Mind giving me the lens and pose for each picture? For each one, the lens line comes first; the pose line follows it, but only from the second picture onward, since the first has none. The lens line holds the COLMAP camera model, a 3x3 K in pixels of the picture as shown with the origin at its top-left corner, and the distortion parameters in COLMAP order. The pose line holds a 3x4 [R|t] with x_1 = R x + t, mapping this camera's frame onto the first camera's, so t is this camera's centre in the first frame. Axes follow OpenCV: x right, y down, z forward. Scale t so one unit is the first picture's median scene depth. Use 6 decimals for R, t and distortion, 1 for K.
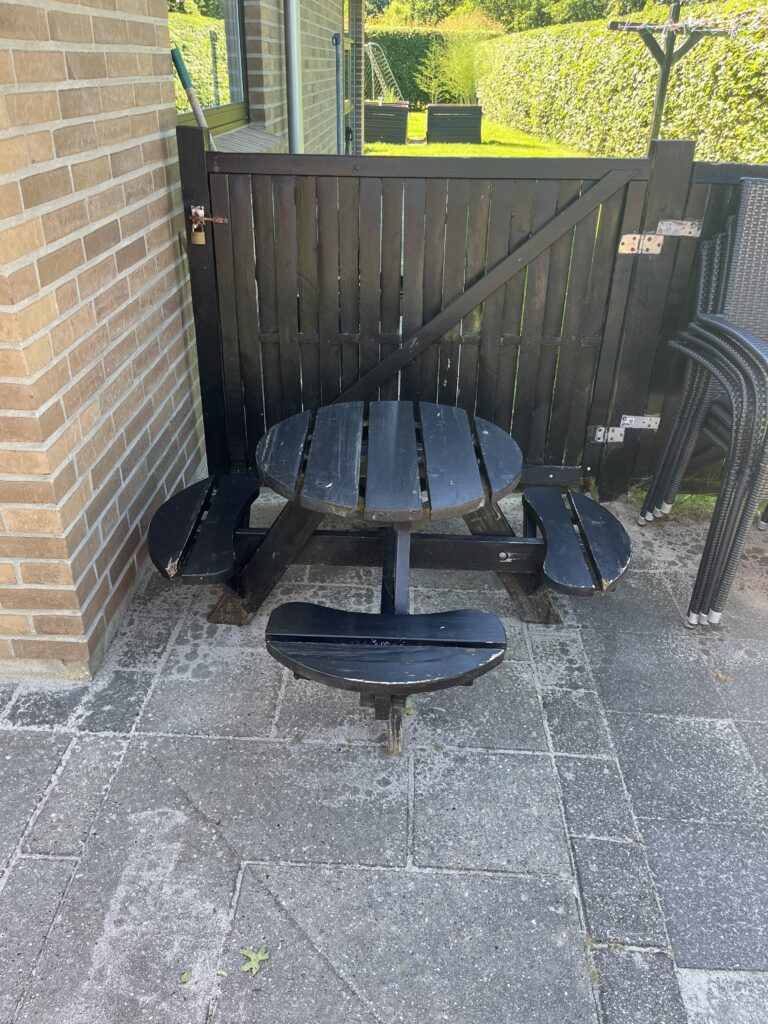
lens RADIAL K [[791.5, 0, 385.1], [0, 791.5, 517.2], [0, 0, 1]] dist [0.005172, 0.002509]
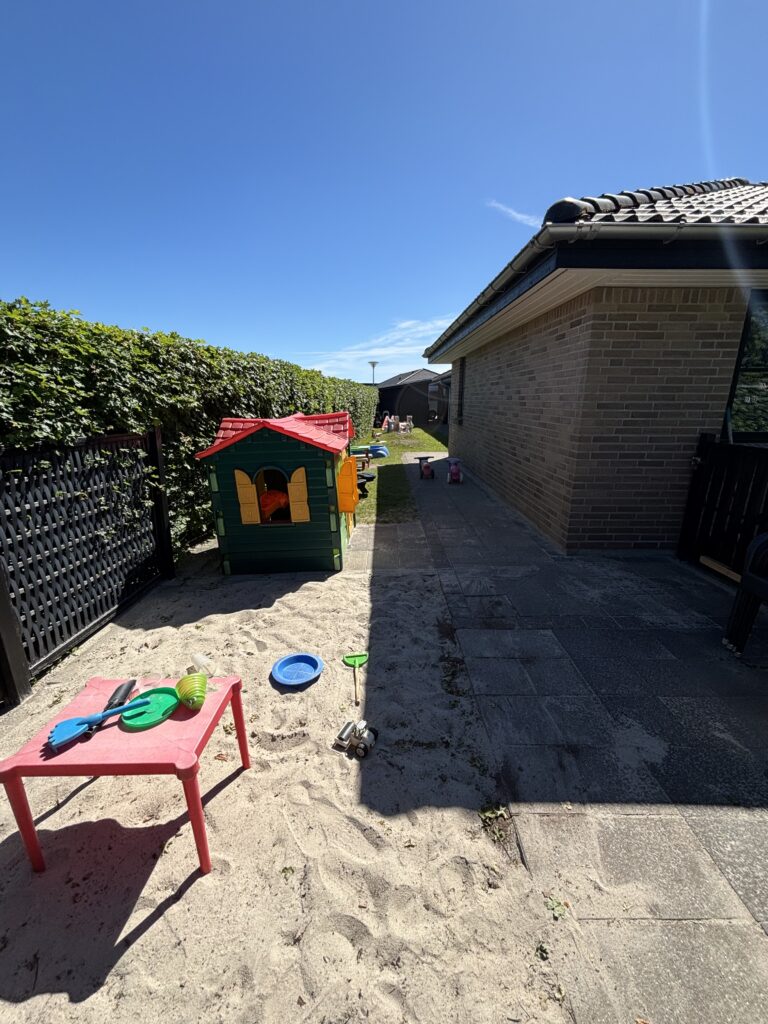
lens RADIAL K [[411.2, 0, 382.6], [0, 411.2, 511.4], [0, 0, 1]] dist [-0.002326, -0.000110]
pose [[0.033041, 0.247881, -0.968227, 1.830330], [-0.506120, 0.839509, 0.197656, 0.098750], [0.861830, 0.483509, 0.153195, -0.229662]]
